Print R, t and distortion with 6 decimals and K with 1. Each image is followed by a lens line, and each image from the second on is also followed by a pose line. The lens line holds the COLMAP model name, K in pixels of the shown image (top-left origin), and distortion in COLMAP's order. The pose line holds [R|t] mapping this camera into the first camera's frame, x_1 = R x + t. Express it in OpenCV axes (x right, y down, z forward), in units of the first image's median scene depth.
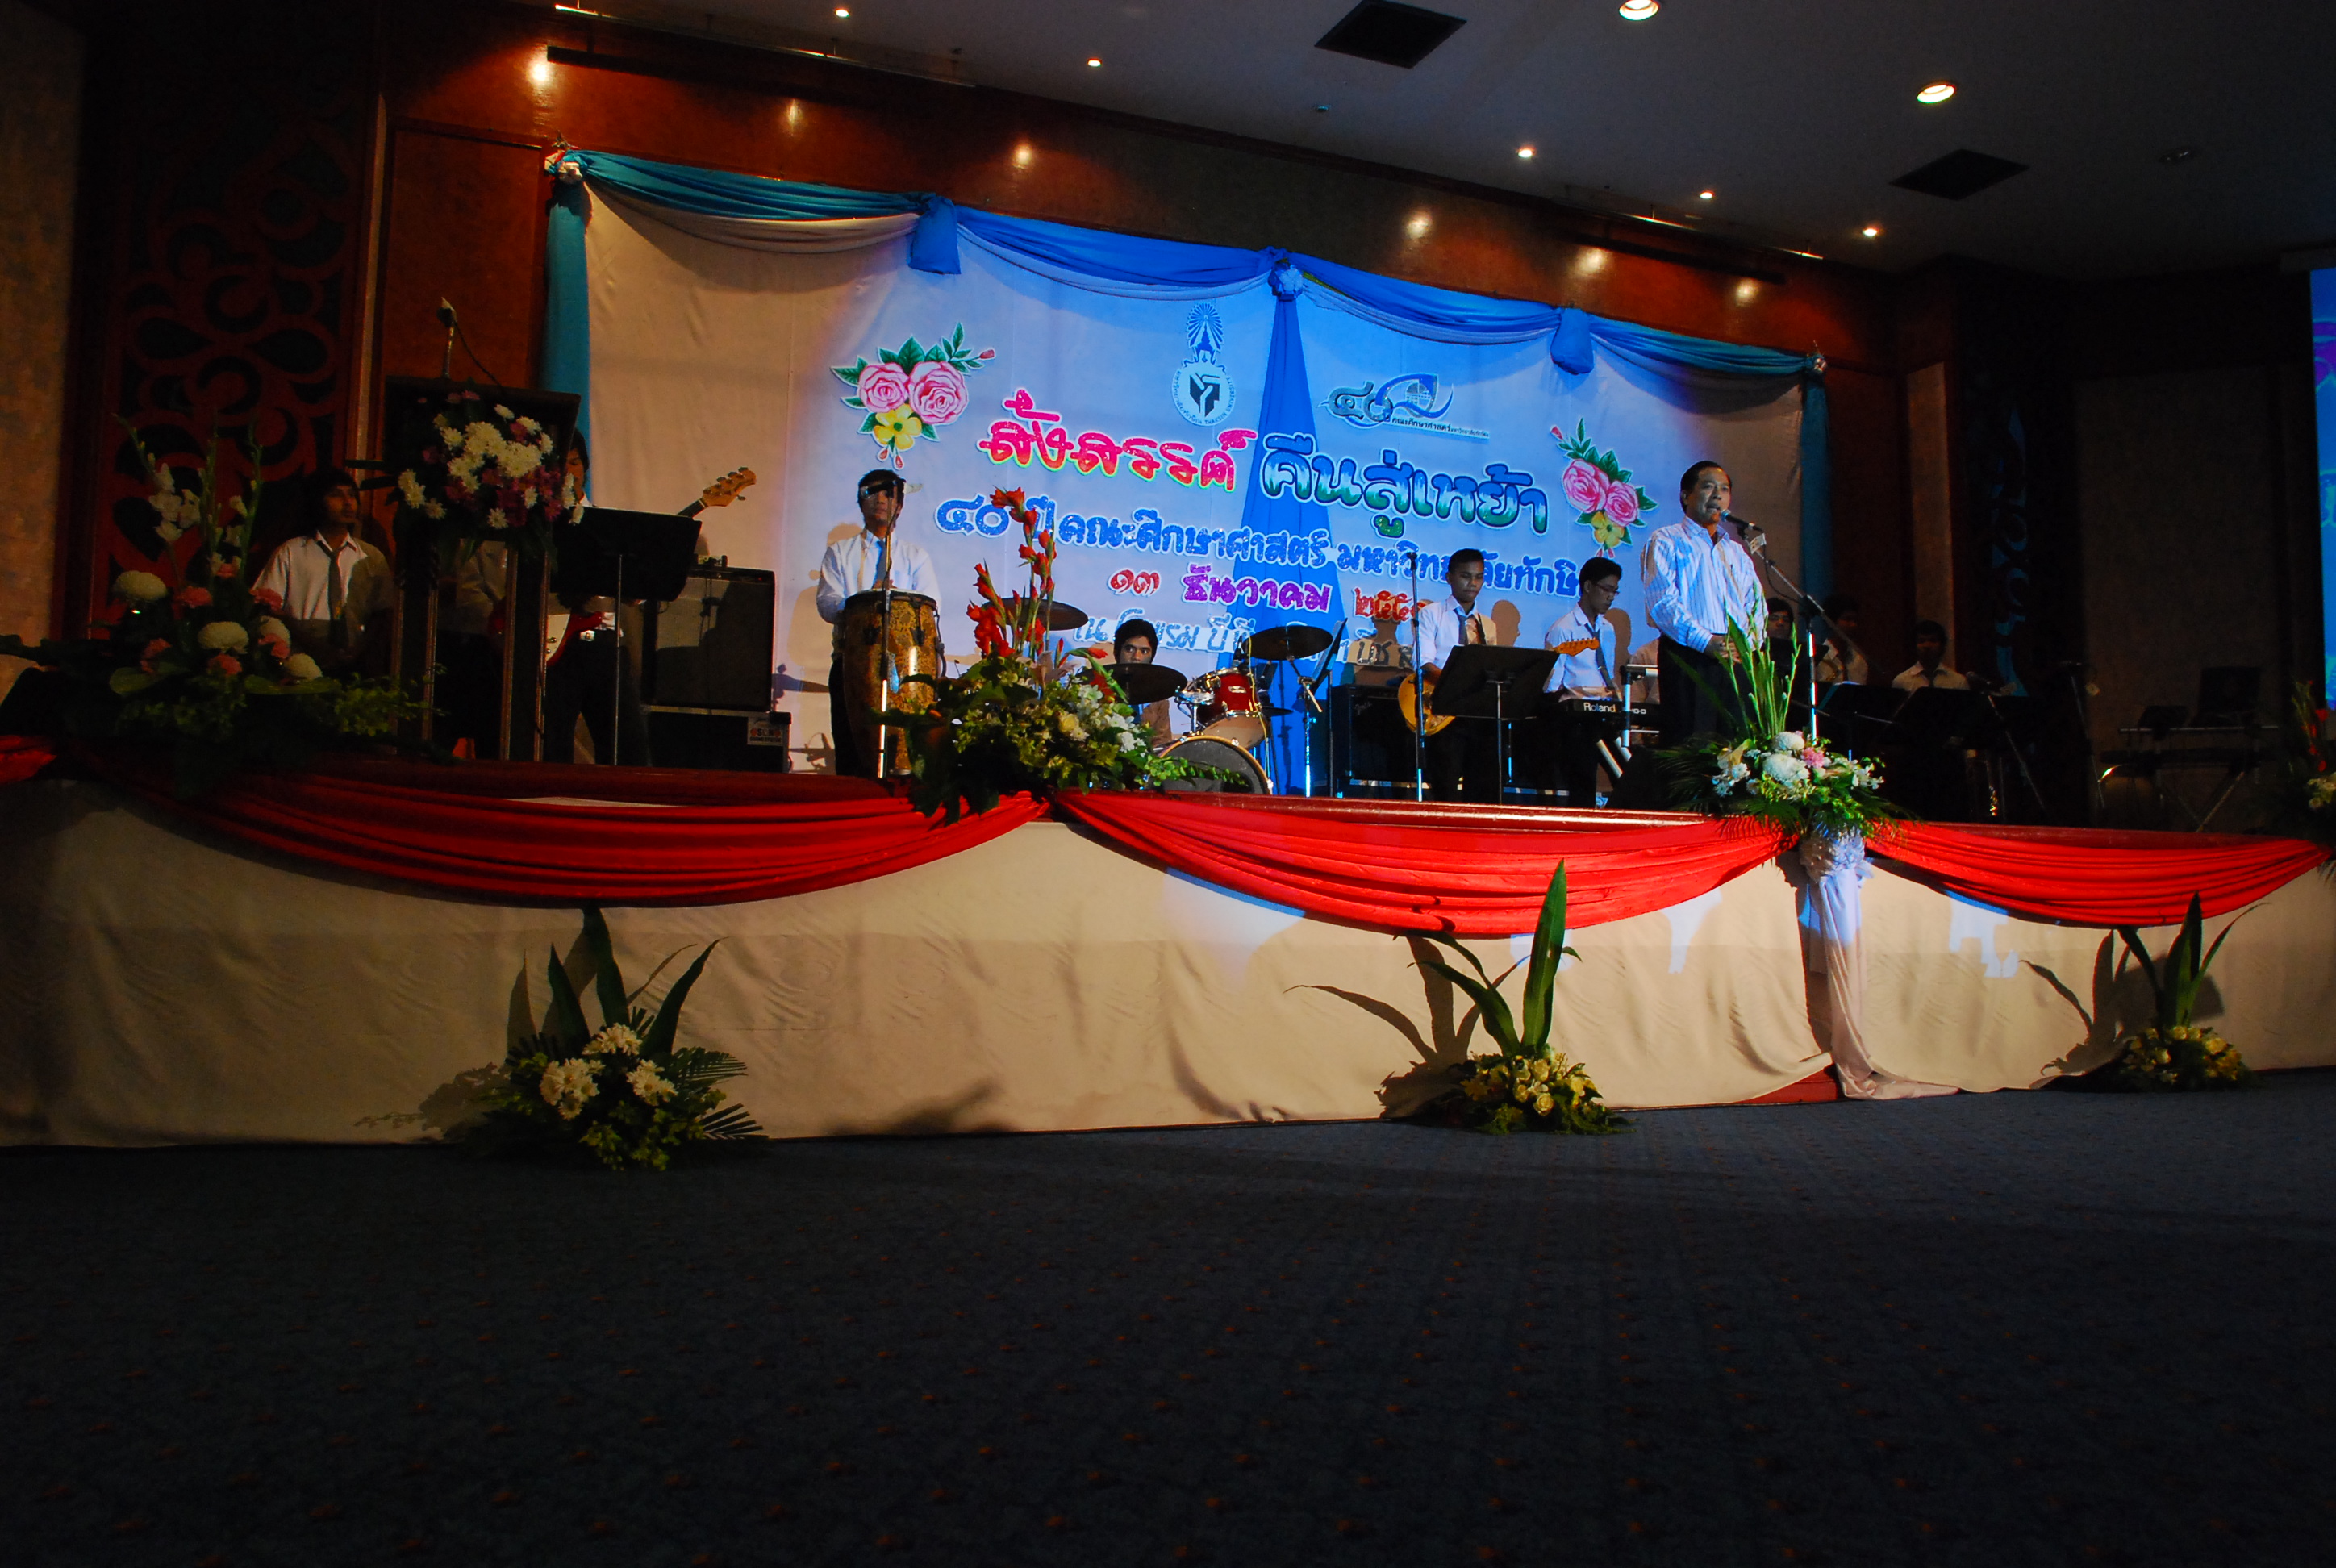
lens RADIAL K [[1819.3, 0, 1183.2], [0, 1819.3, 827.6], [0, 0, 1]] dist [-0.163934, 0.126474]
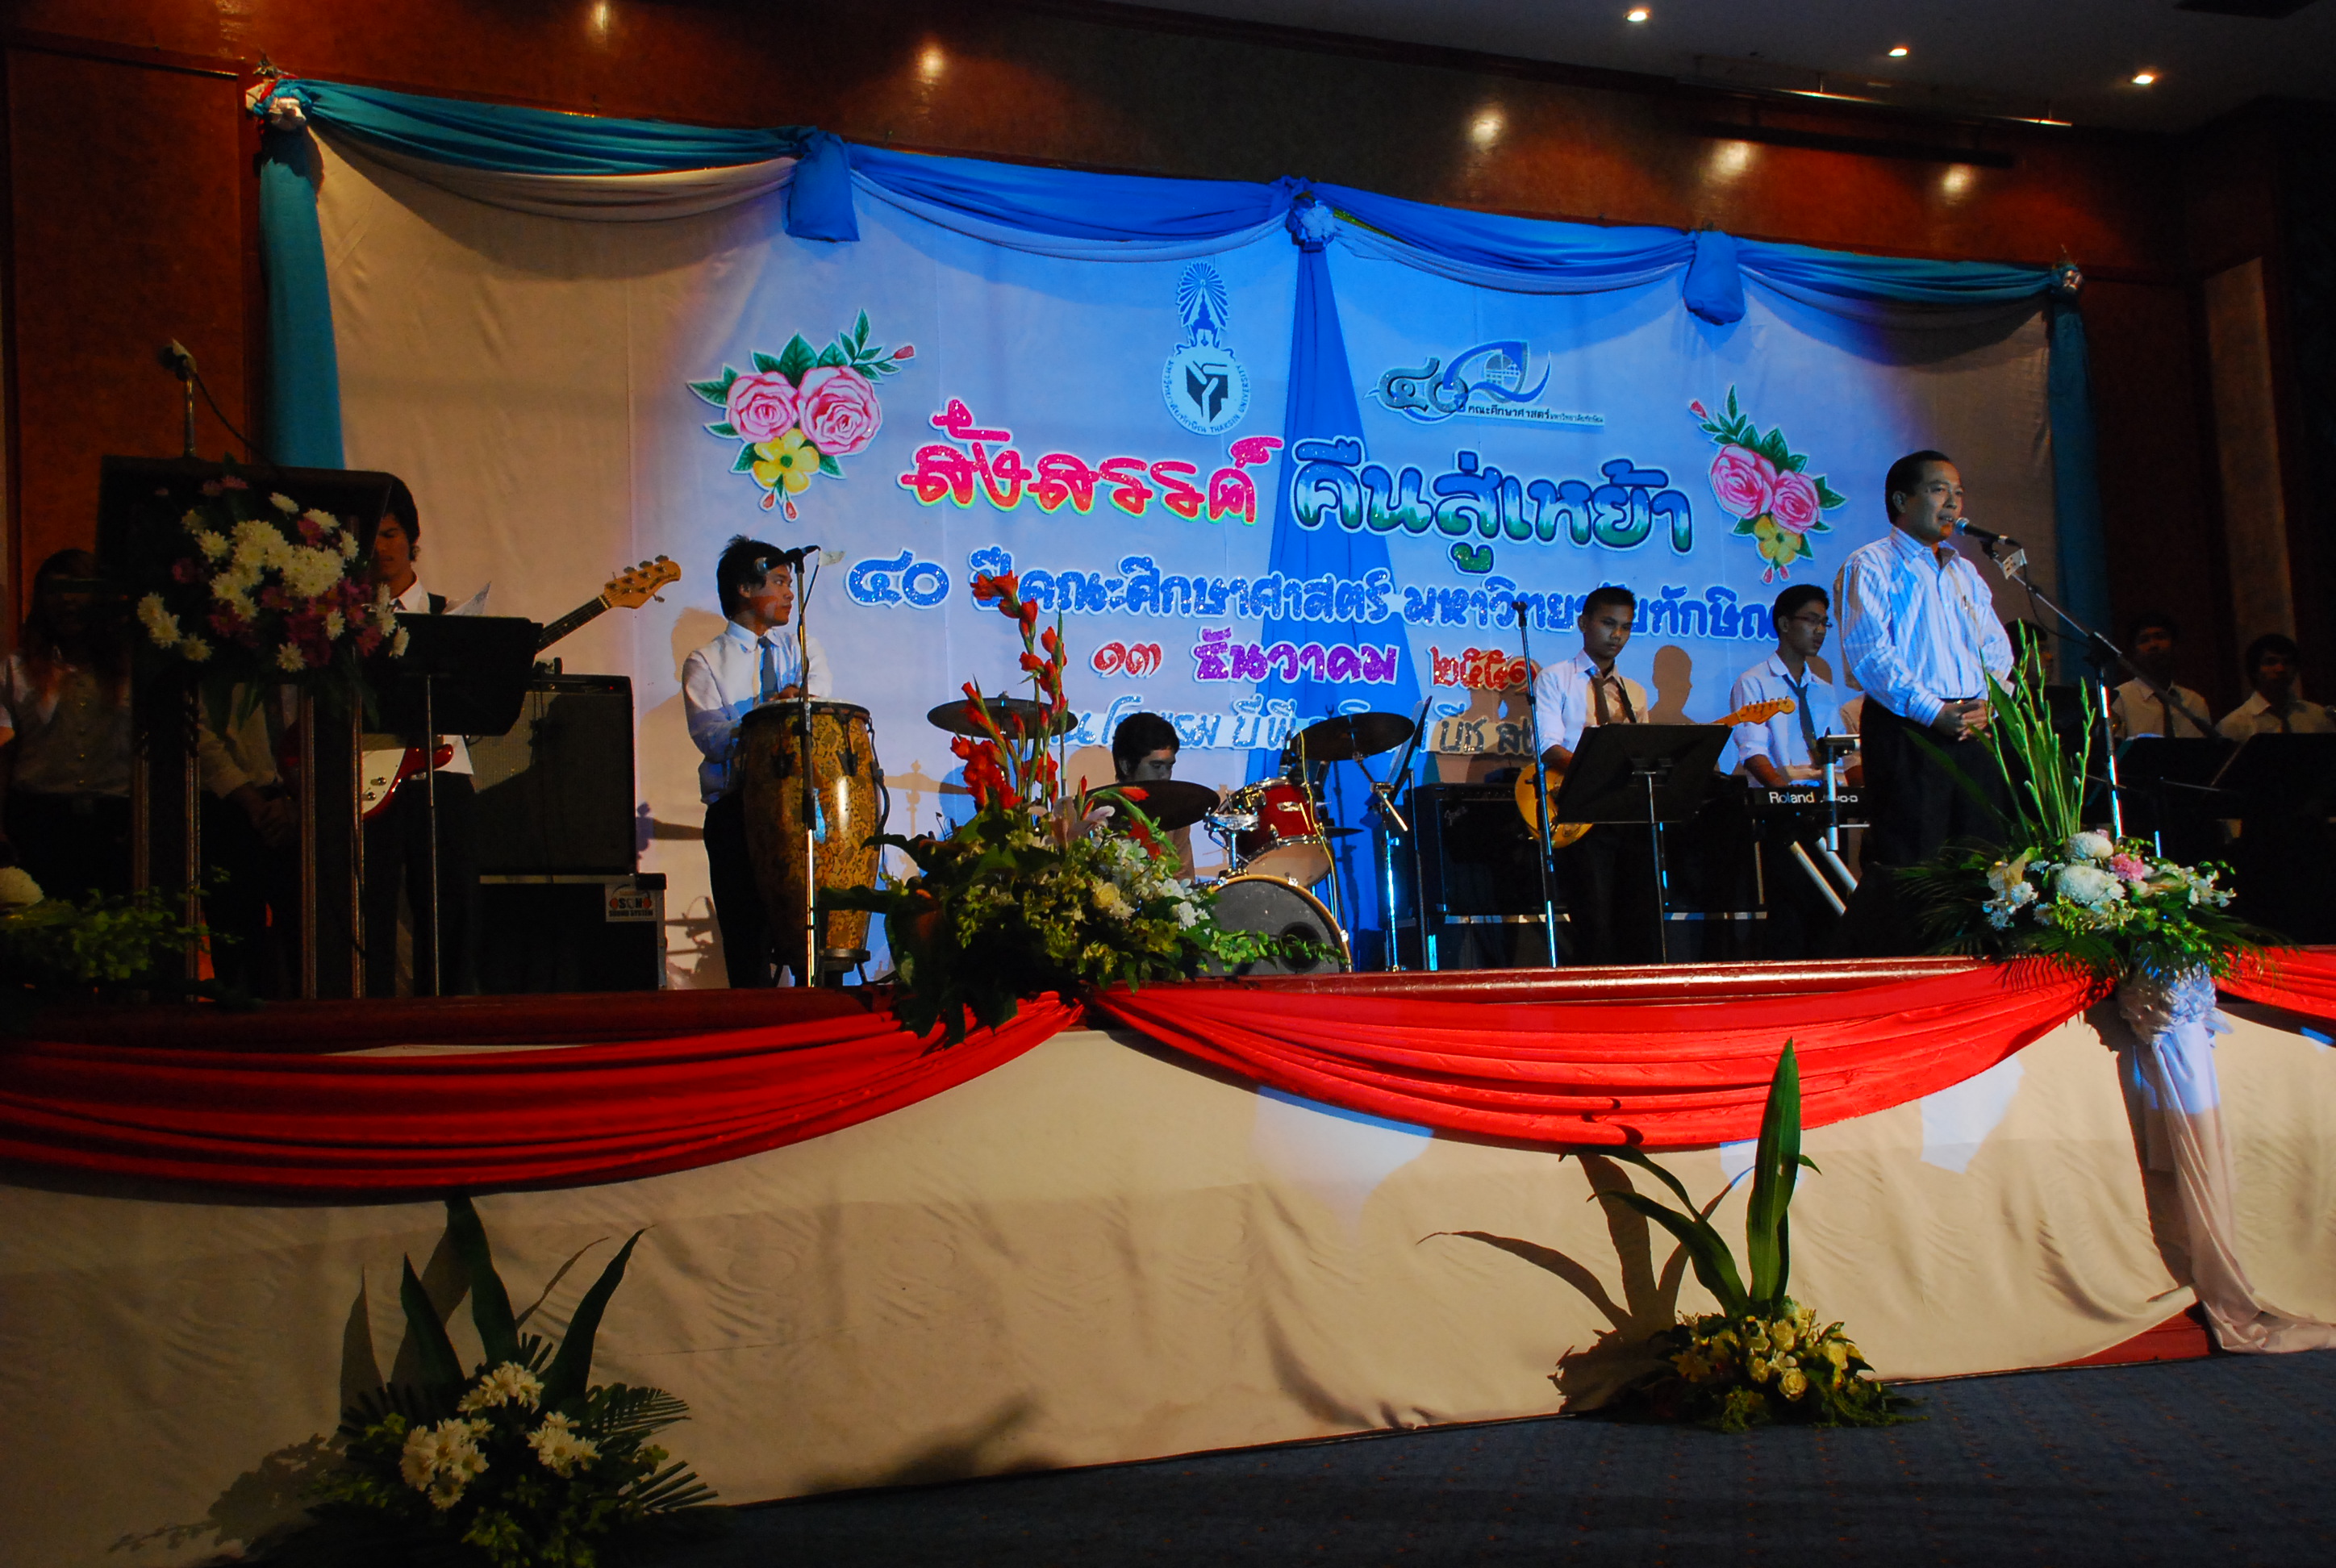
lens RADIAL K [[2583.1, 0, 1186.2], [0, 2583.1, 823.6], [0, 0, 1]] dist [0.001155, 0.325565]
pose [[0.998174, -0.058505, 0.015016, -0.023615], [0.059217, 0.996868, -0.052413, -0.015837], [-0.011903, 0.053207, 0.998513, -0.020112]]
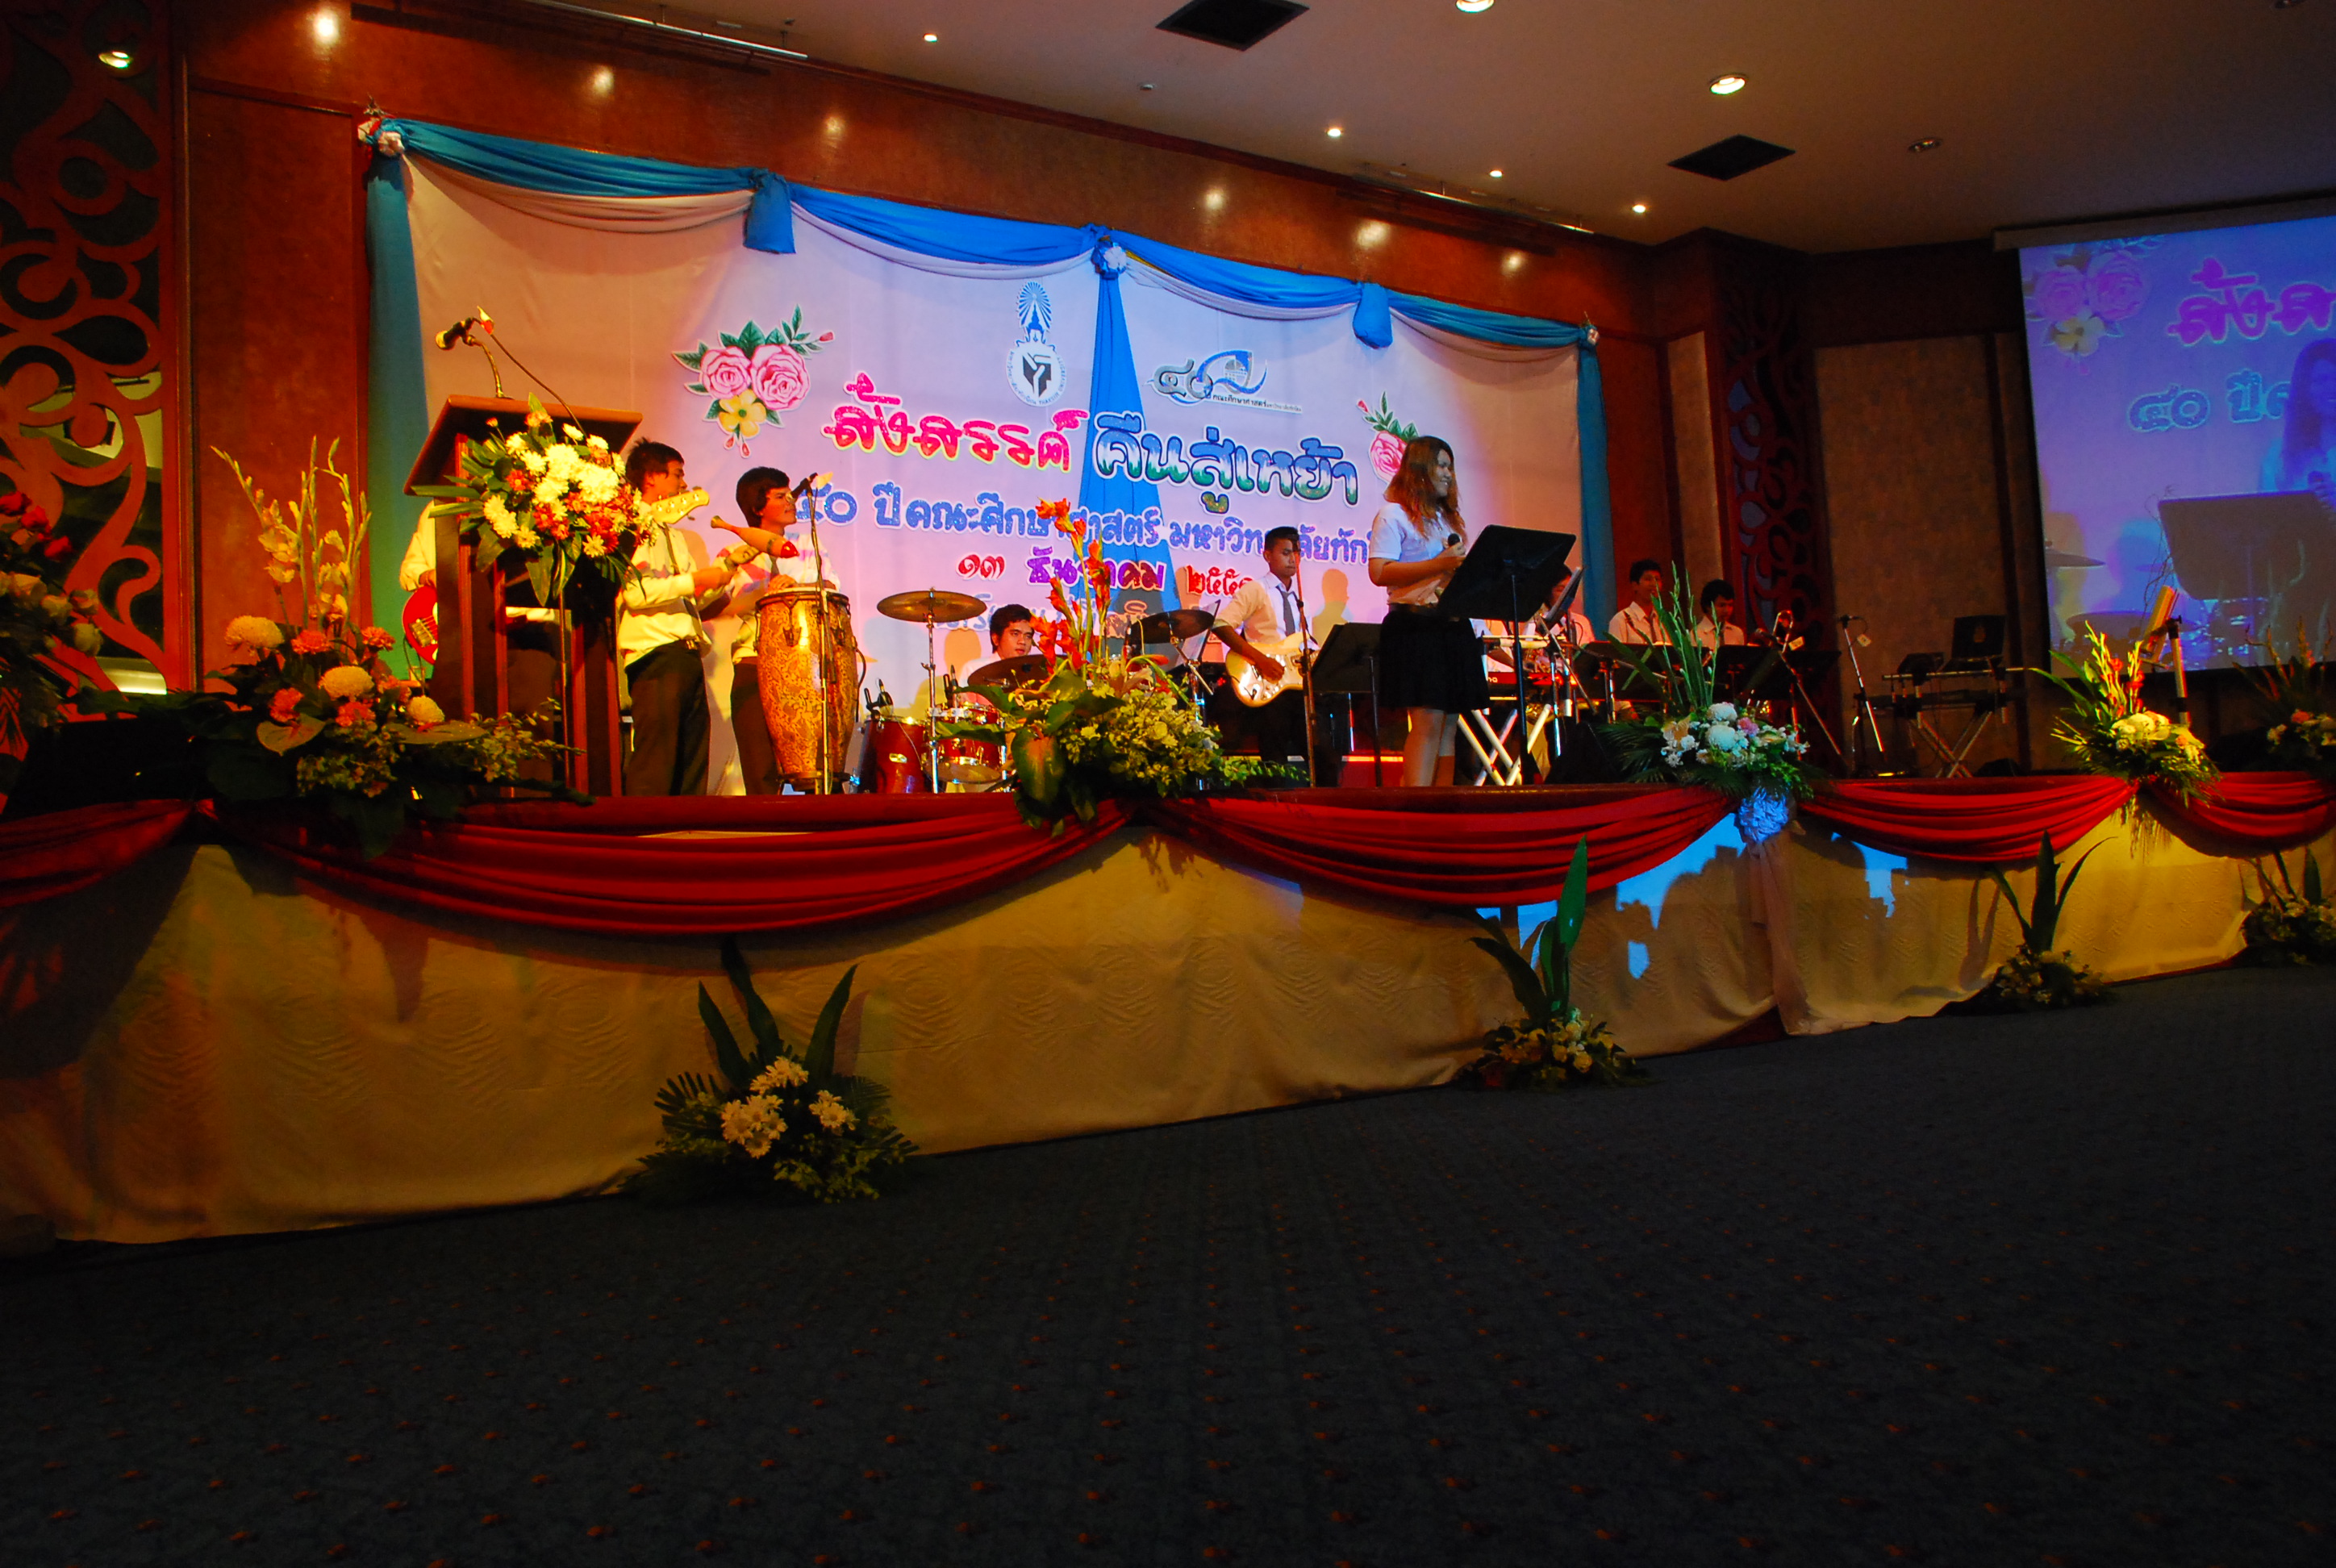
lens RADIAL K [[1883.1, 0, 1170.4], [0, 1883.1, 819.4], [0, 0, 1]] dist [-0.149479, 0.130301]
pose [[0.978230, -0.051615, 0.201004, -0.144276], [0.048002, 0.998587, 0.022808, -0.016571], [-0.201897, -0.012662, 0.979325, -0.026552]]
